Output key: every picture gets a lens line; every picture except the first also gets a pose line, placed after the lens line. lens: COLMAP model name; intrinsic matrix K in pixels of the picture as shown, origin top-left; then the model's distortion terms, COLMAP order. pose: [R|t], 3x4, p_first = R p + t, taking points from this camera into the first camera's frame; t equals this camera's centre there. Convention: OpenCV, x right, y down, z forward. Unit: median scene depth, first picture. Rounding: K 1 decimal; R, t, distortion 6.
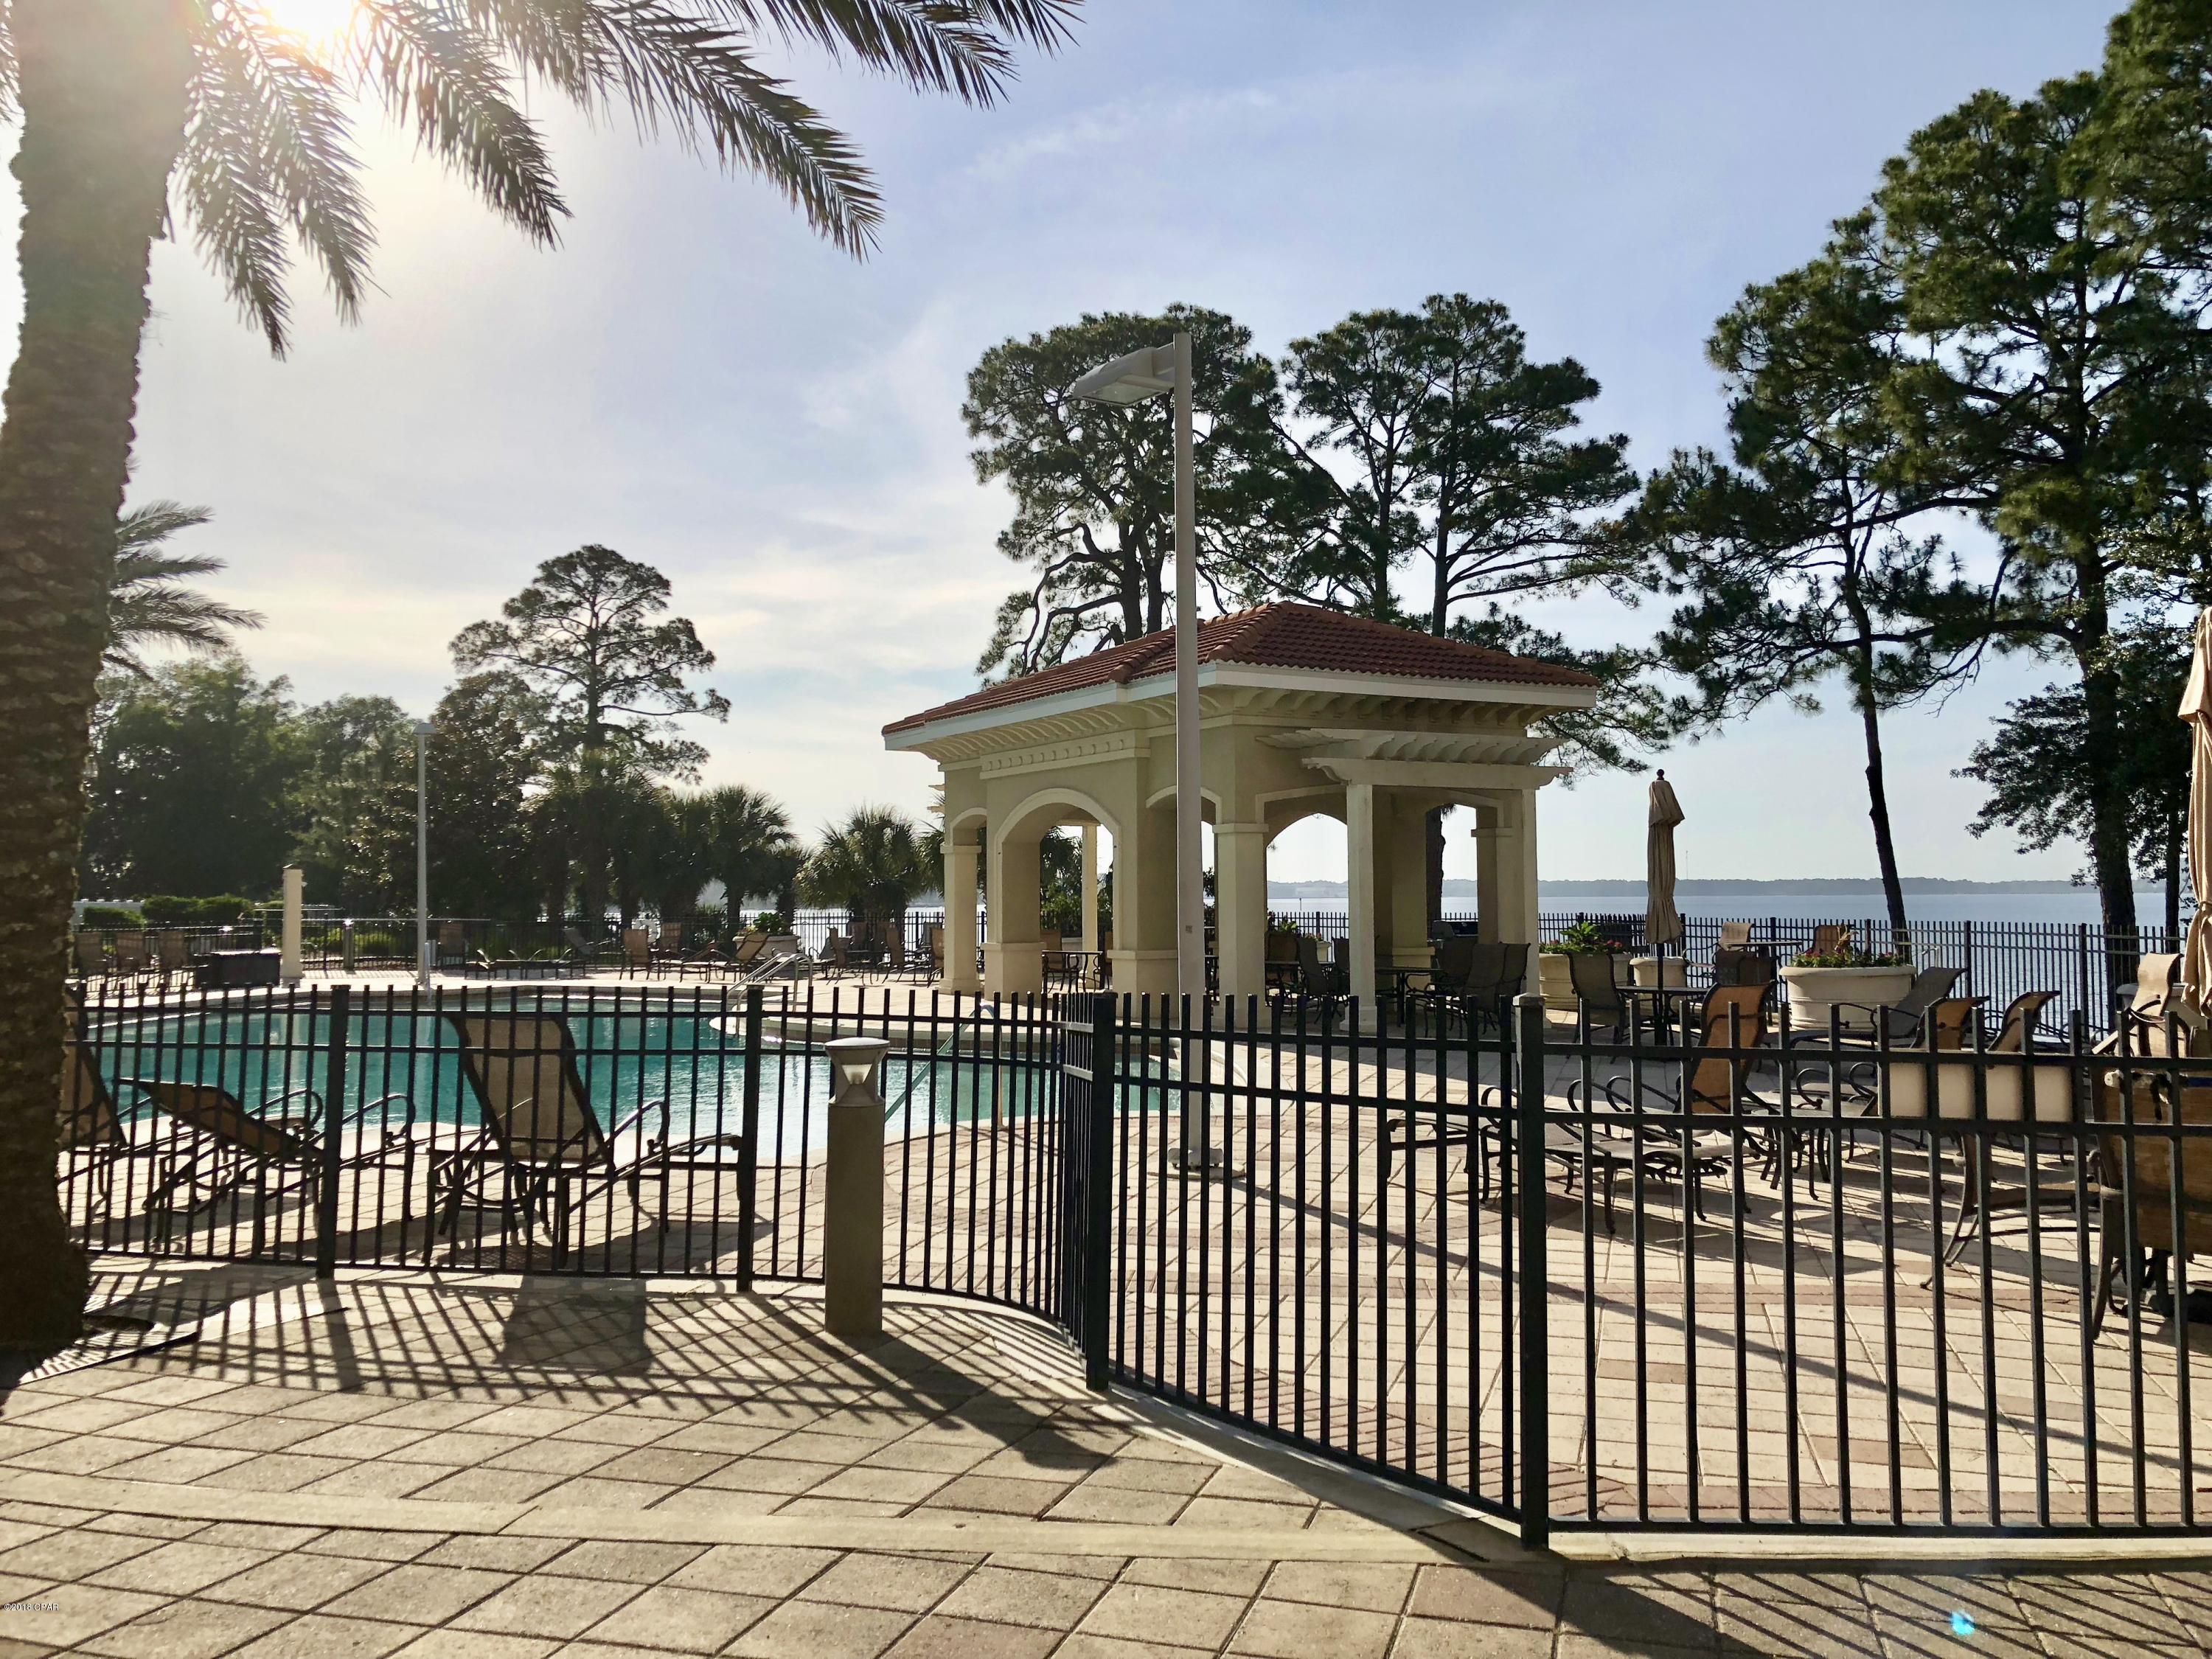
lens RADIAL K [[1790.6, 0, 1106.0], [0, 1790.6, 829.5], [0, 0, 1]] dist [0.096979, -0.250920]
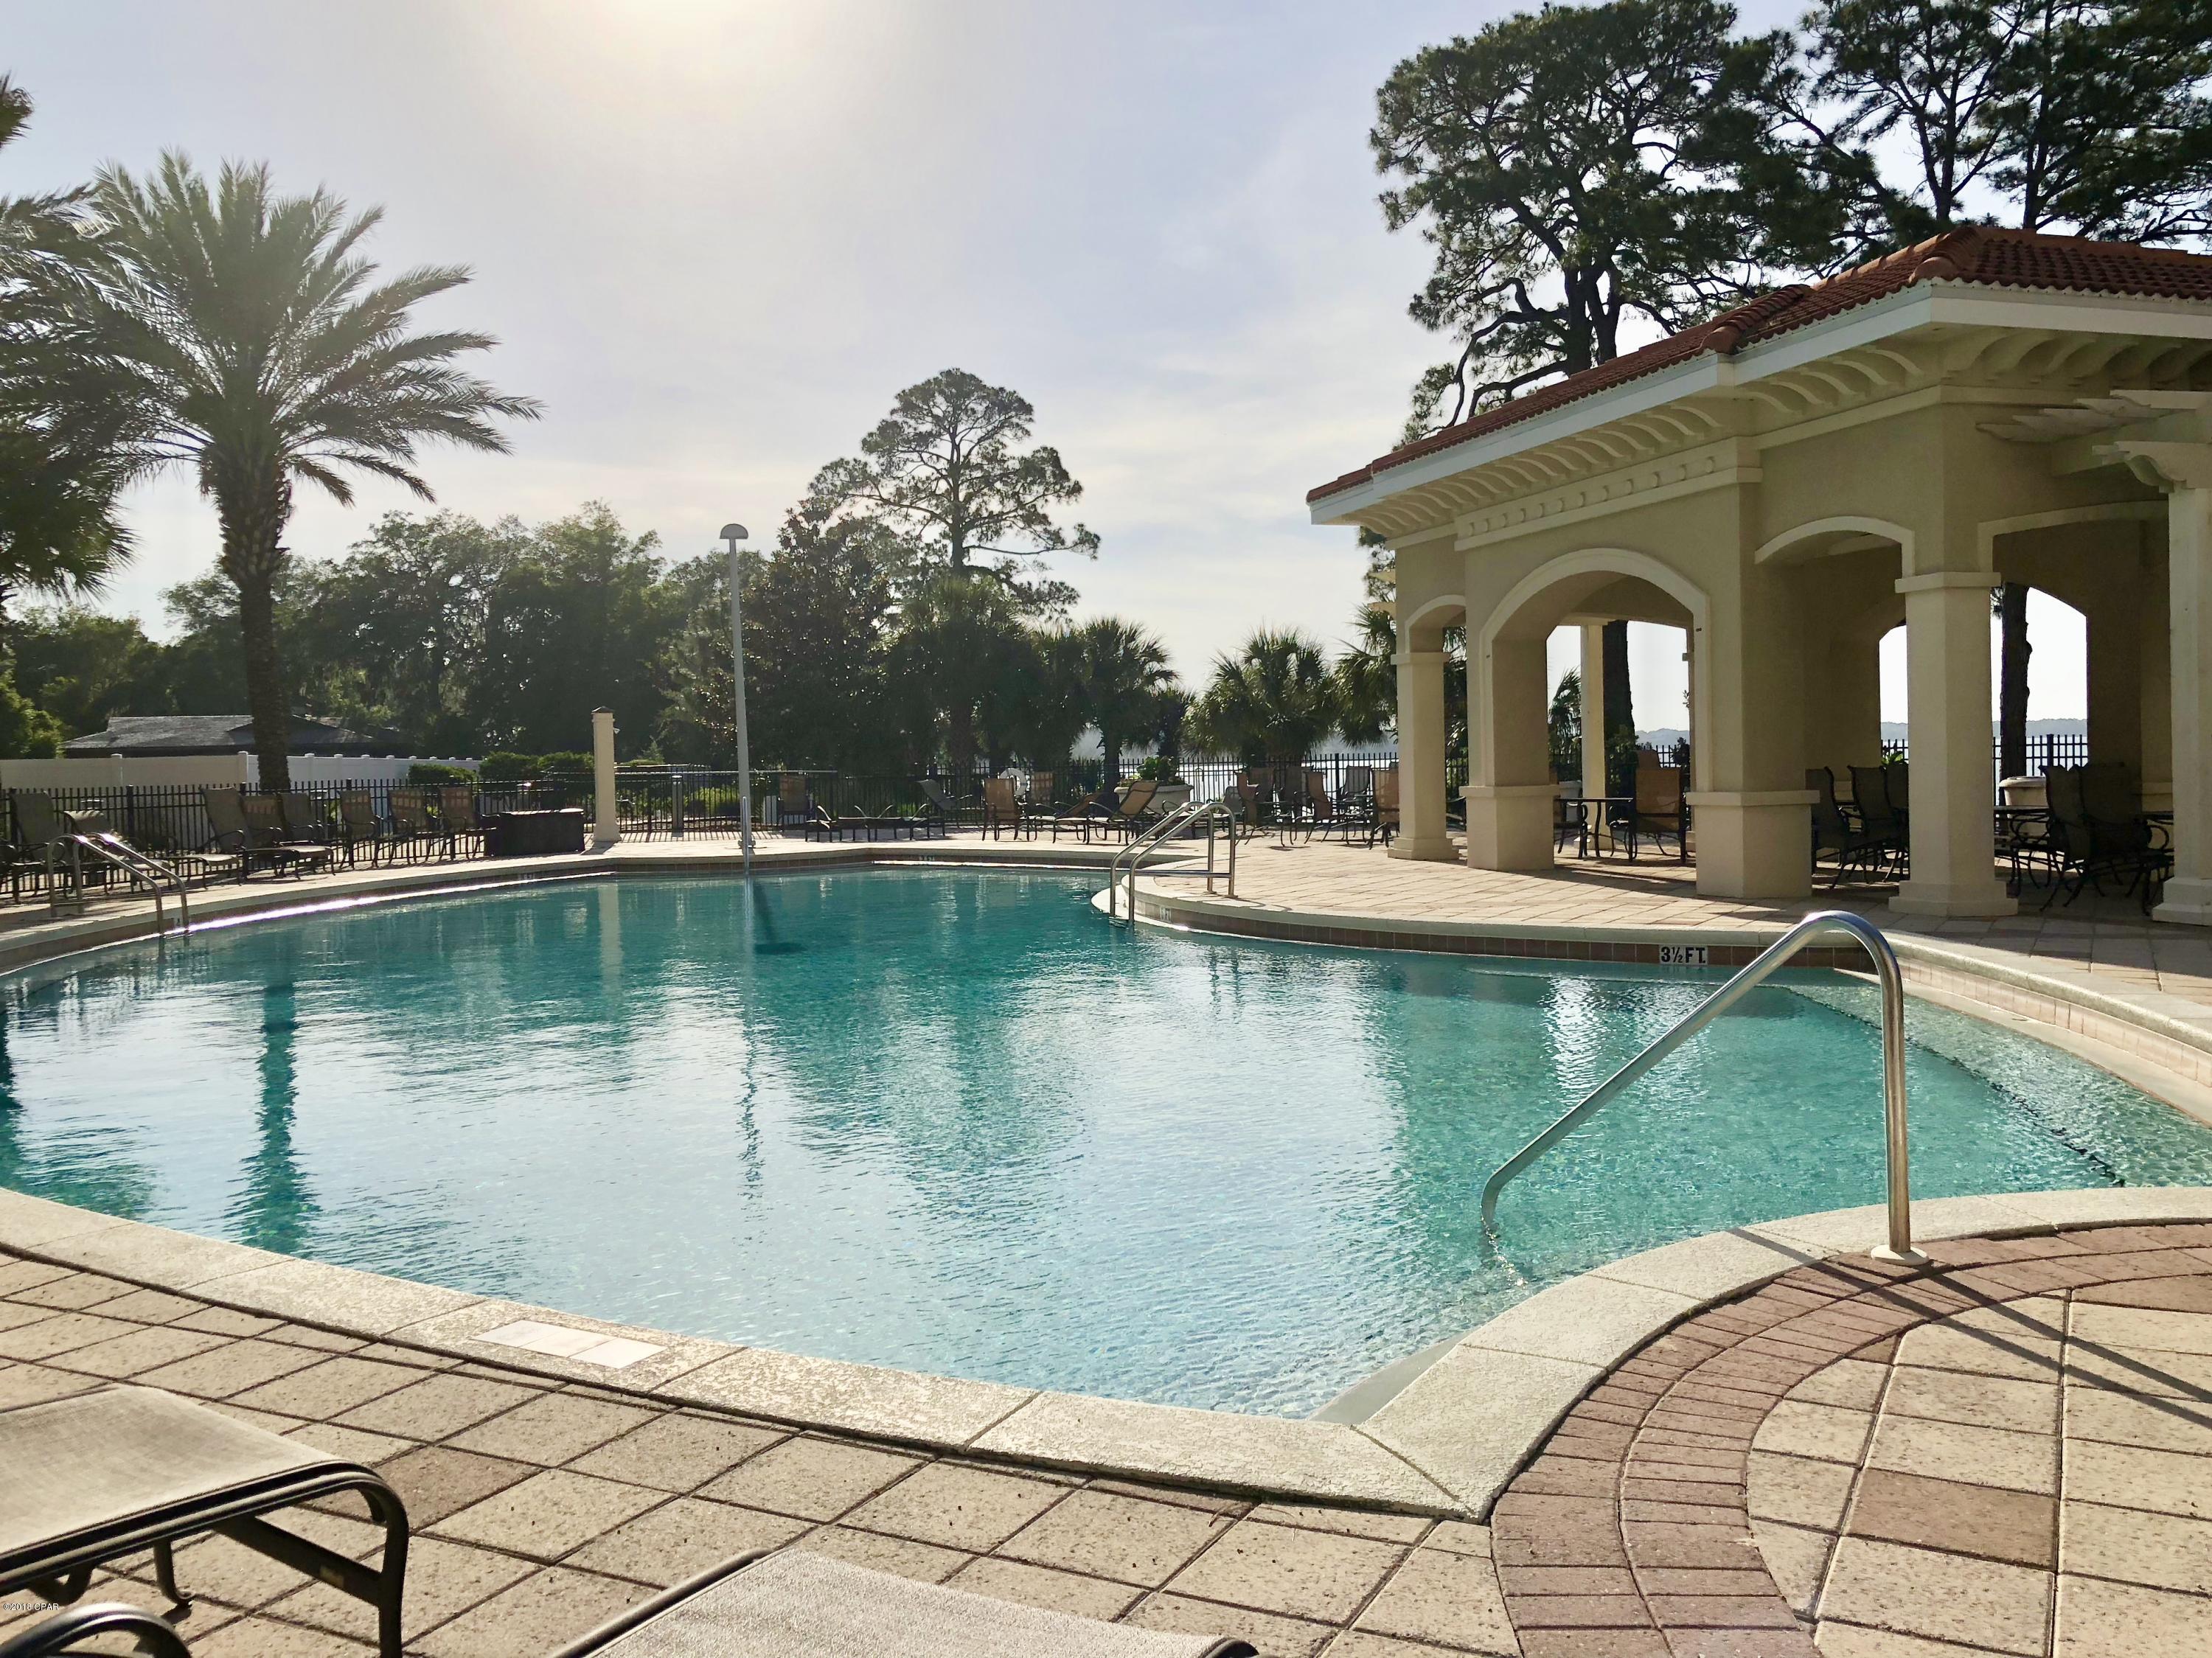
lens RADIAL K [[1790.5, 0, 1106.0], [0, 1790.5, 829.0], [0, 0, 1]] dist [0.096979, -0.250920]
pose [[0.978790, -0.014075, -0.204380, -0.022582], [0.030558, 0.996507, 0.077716, 0.007706], [0.202572, -0.082314, 0.975802, 0.101652]]
